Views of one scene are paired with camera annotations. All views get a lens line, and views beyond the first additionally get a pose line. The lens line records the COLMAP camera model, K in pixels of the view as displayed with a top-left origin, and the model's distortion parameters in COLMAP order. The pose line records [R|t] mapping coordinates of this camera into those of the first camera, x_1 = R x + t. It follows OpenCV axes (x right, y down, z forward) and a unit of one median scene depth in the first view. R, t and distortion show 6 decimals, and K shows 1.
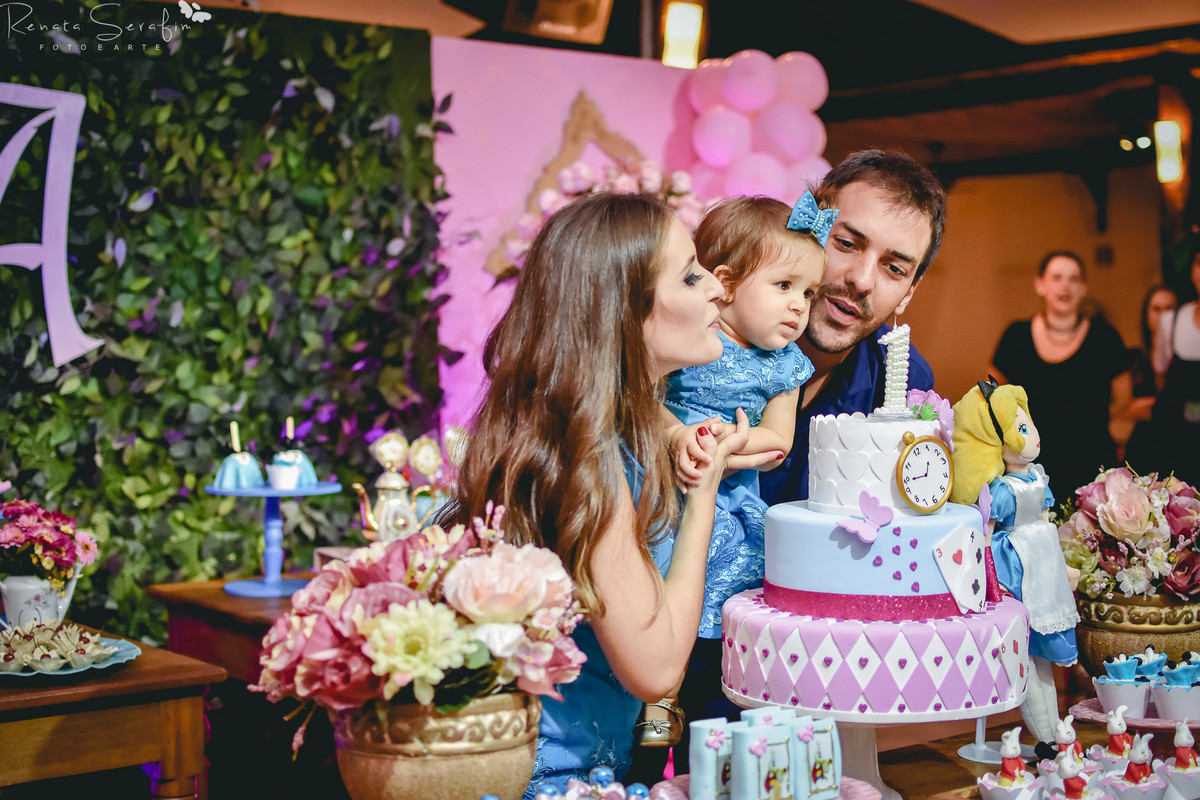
lens RADIAL K [[1831.8, 0, 615.2], [0, 1831.8, 402.1], [0, 0, 1]] dist [-0.191206, 0.151760]
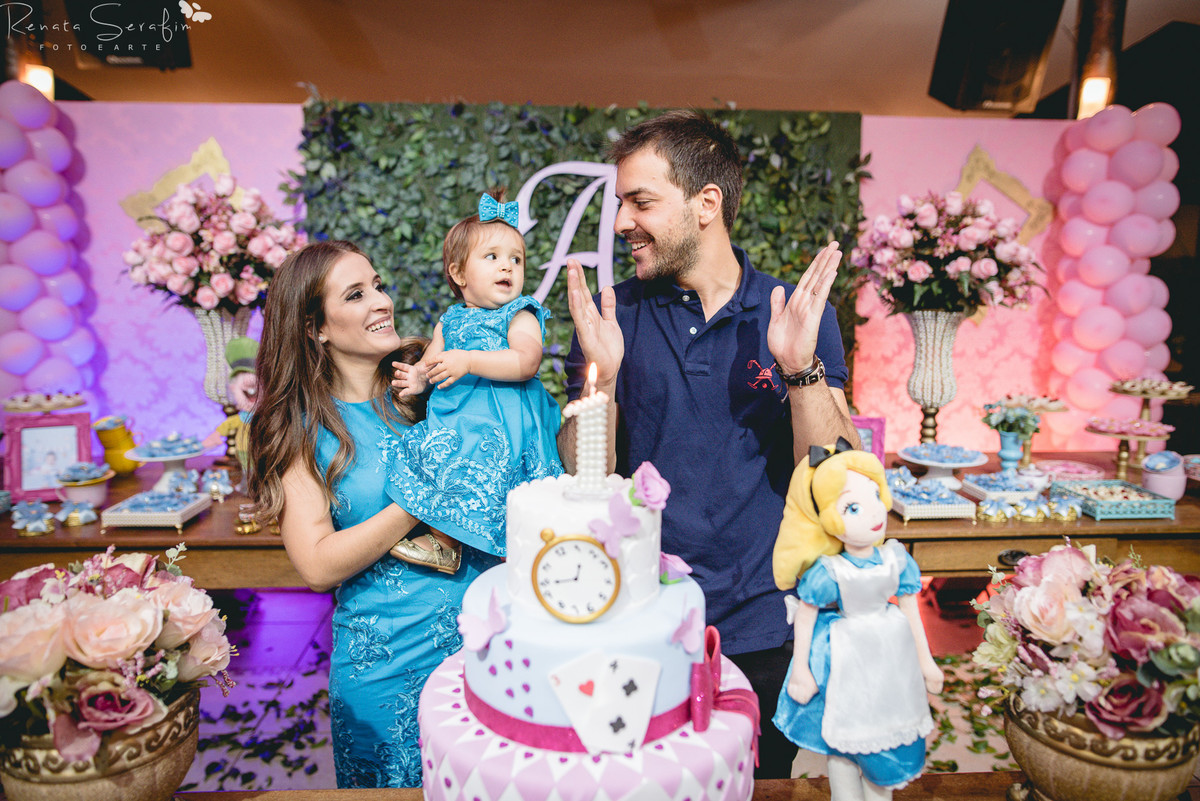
lens RADIAL K [[830.5, 0, 600.0], [0, 830.5, 400.5], [0, 0, 1]] dist [-0.041942, 0.001706]
pose [[0.811274, 0.093656, -0.577116, 0.174125], [-0.030638, 0.992540, 0.118004, -0.038674], [0.583862, -0.078052, 0.808092, 0.312313]]
